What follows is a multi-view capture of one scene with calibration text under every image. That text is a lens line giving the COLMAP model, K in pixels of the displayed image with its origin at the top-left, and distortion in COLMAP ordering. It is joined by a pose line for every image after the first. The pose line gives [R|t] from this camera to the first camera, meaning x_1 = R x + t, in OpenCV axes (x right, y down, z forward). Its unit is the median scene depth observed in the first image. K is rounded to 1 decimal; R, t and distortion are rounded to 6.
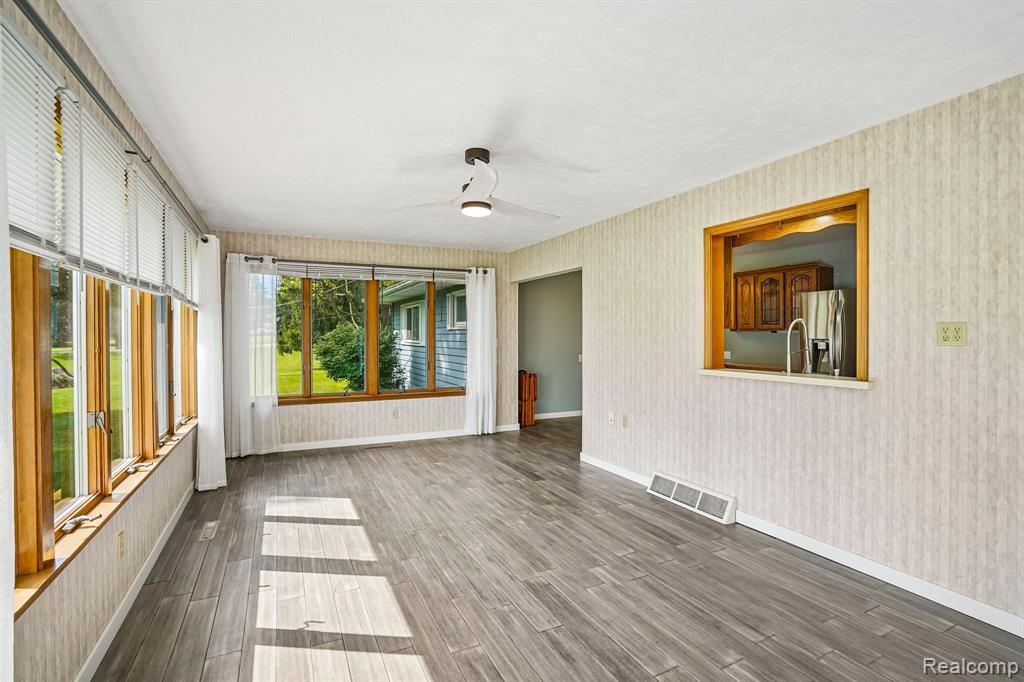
lens RADIAL K [[469.5, 0, 516.7], [0, 469.5, 332.5], [0, 0, 1]] dist [-0.043689, 0.000536]
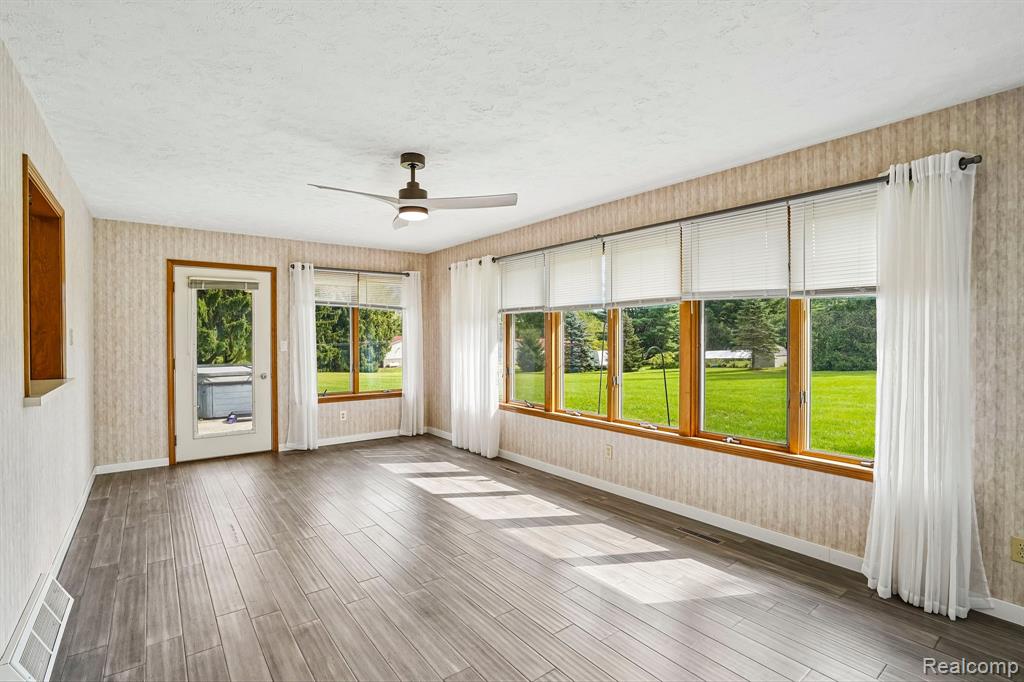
lens RADIAL K [[472.8, 0, 512.0], [0, 472.8, 341.0], [0, 0, 1]] dist [-0.053446, 0.017159]
pose [[-0.980302, 0.006042, -0.197412, -0.097922], [0.004061, 0.999937, 0.010438, 0.005987], [0.197463, 0.009431, -0.980265, 2.129674]]
